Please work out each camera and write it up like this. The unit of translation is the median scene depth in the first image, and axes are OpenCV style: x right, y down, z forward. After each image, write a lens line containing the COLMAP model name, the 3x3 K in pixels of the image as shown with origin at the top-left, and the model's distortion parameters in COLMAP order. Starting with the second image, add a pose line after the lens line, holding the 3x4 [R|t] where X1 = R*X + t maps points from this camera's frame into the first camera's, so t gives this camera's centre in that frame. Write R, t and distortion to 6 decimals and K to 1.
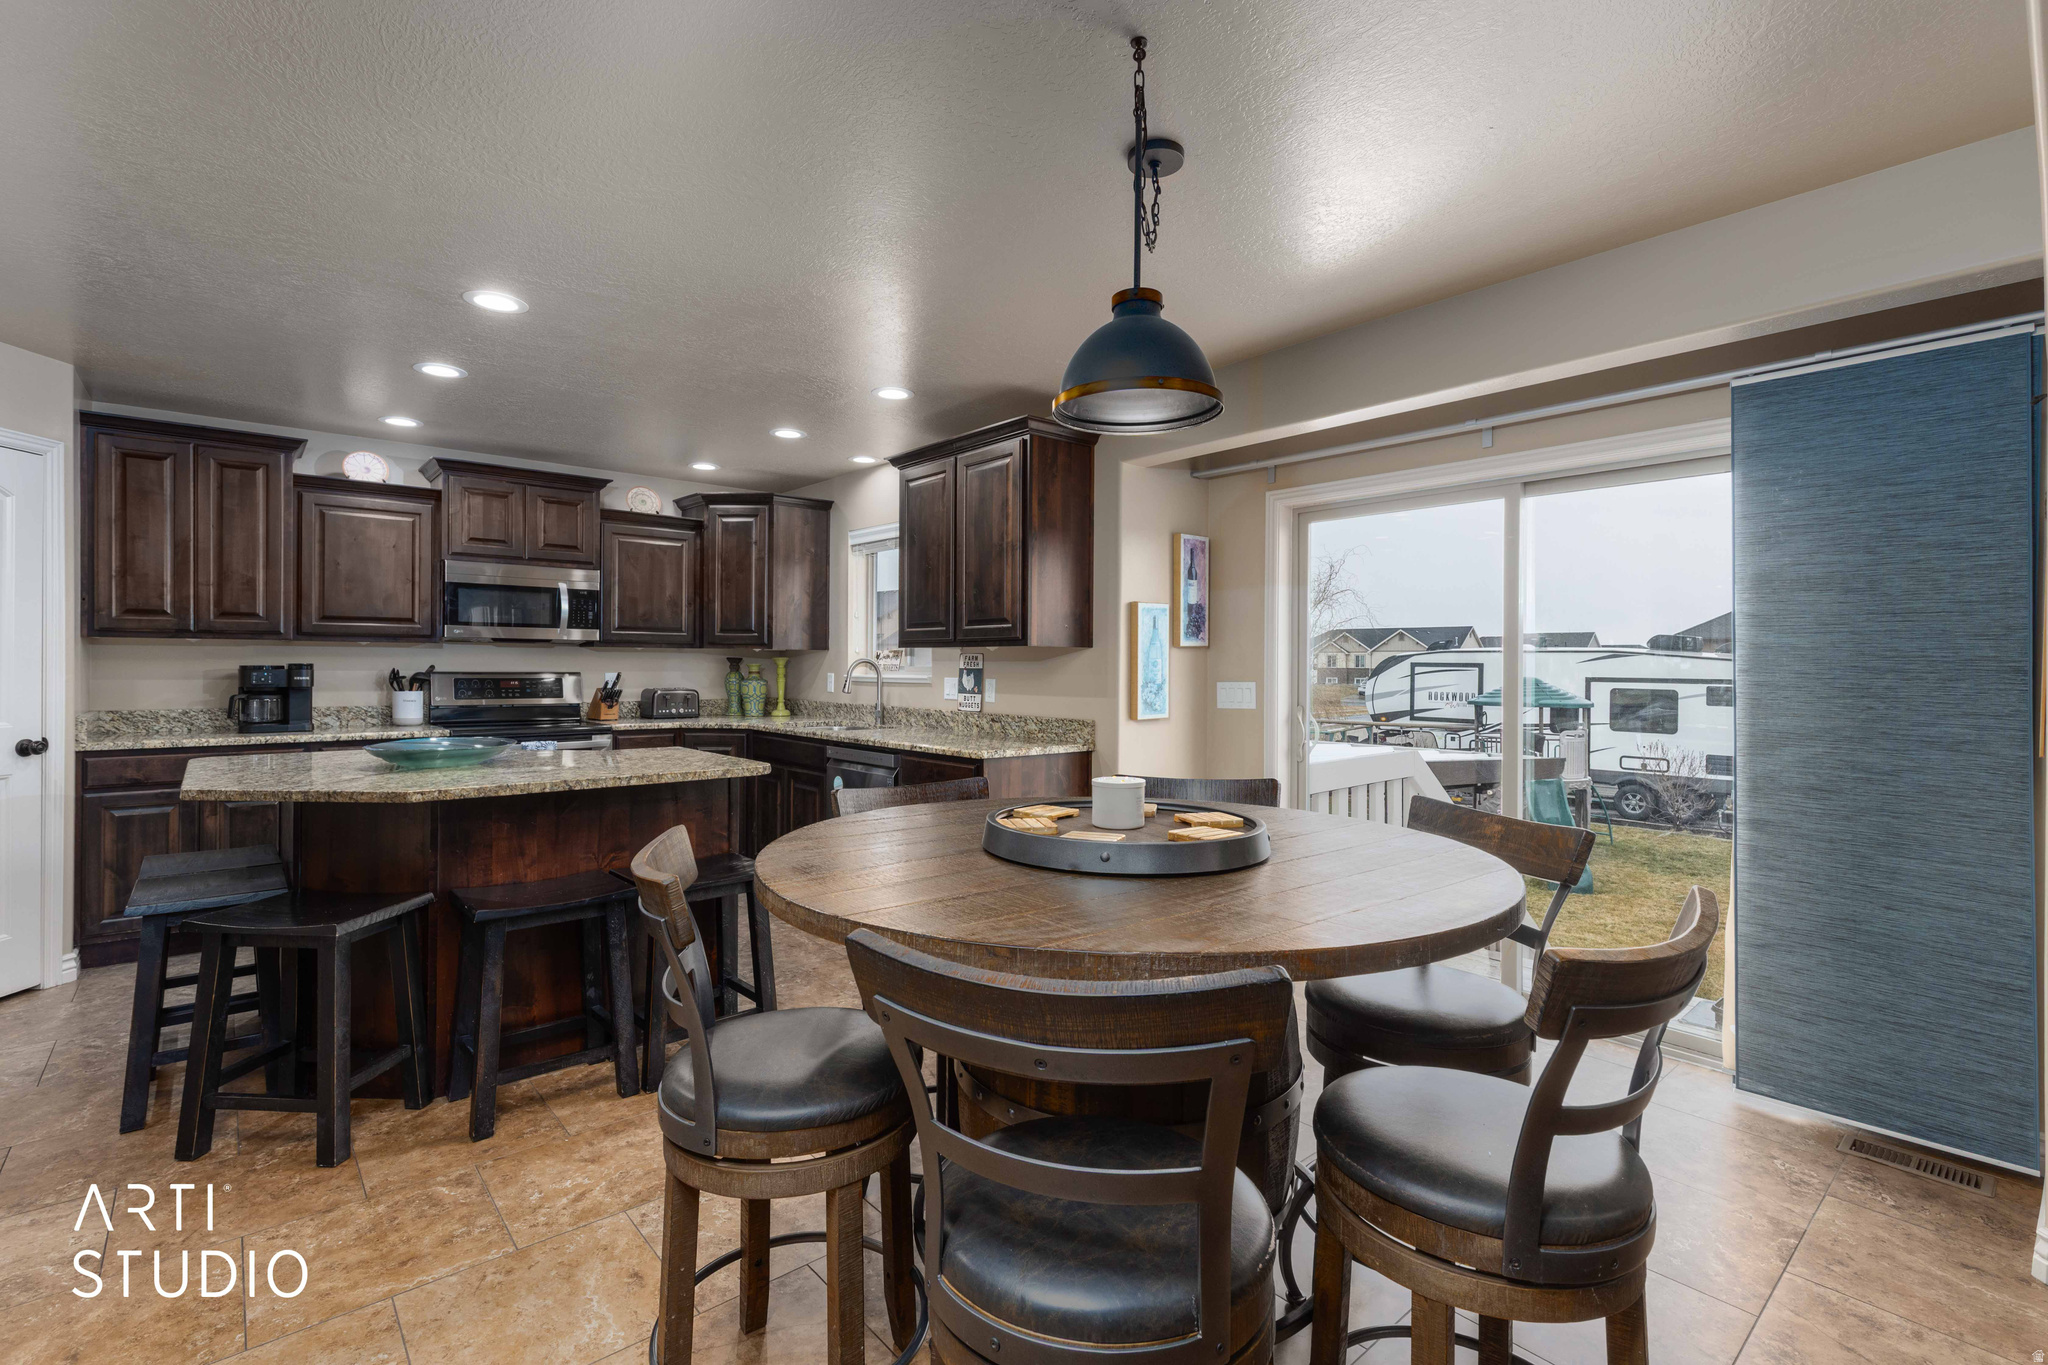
lens RADIAL K [[934.1, 0, 1025.8], [0, 934.1, 663.3], [0, 0, 1]] dist [0.012190, -0.003284]
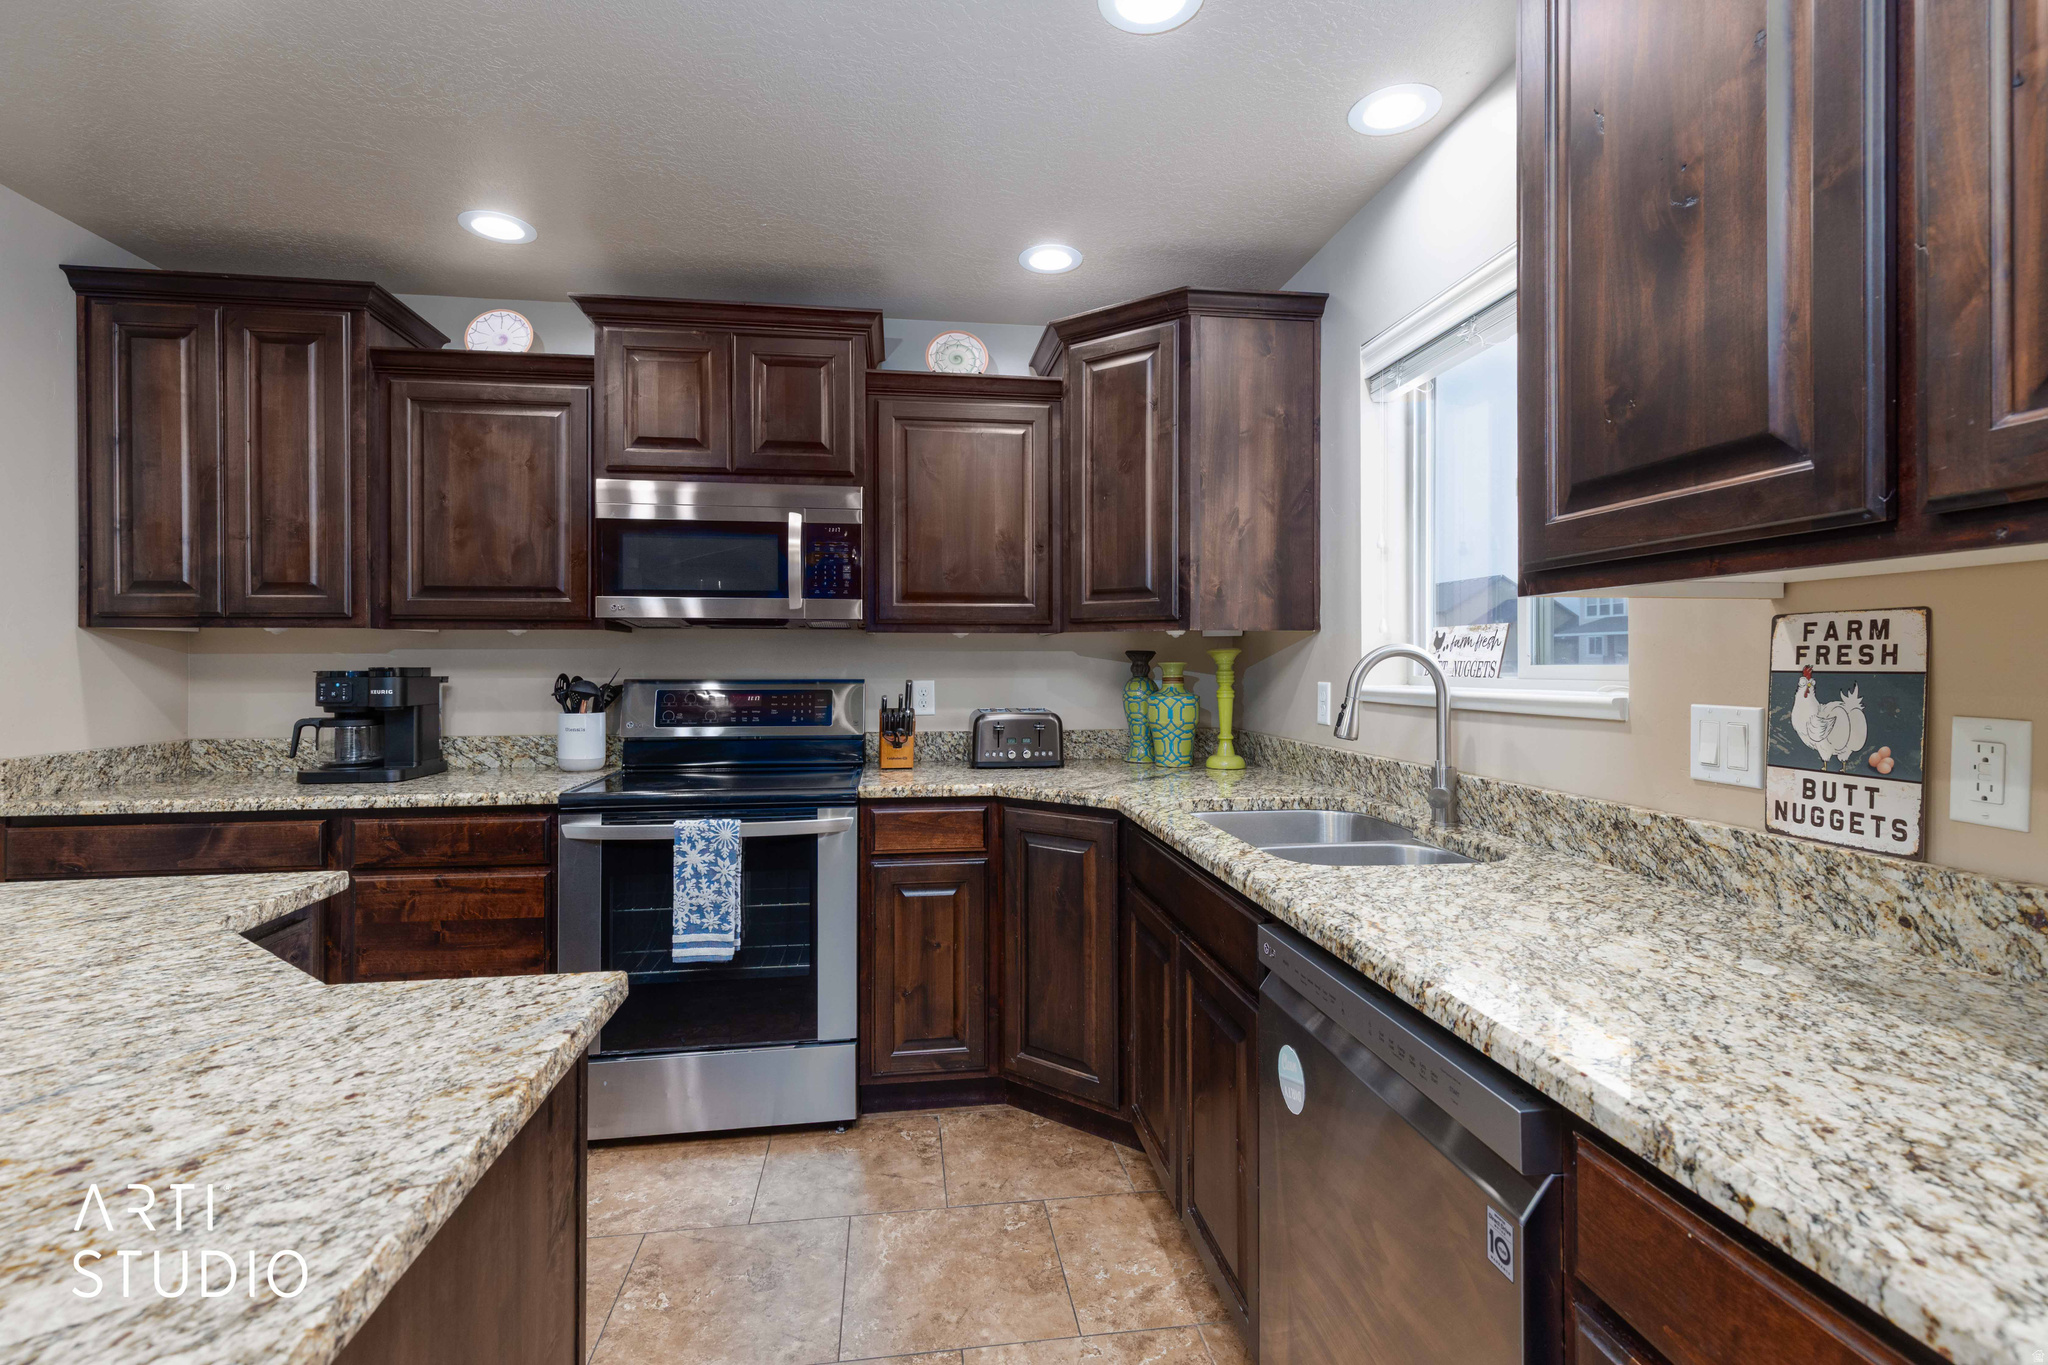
lens RADIAL K [[934.1, 0, 1016.7], [0, 934.1, 662.7], [0, 0, 1]] dist [0.012190, -0.003284]
pose [[0.833767, -0.008732, -0.552047, -0.095679], [0.007672, 0.999962, -0.004230, 0.002519], [0.552063, -0.000709, 0.833802, 0.619071]]
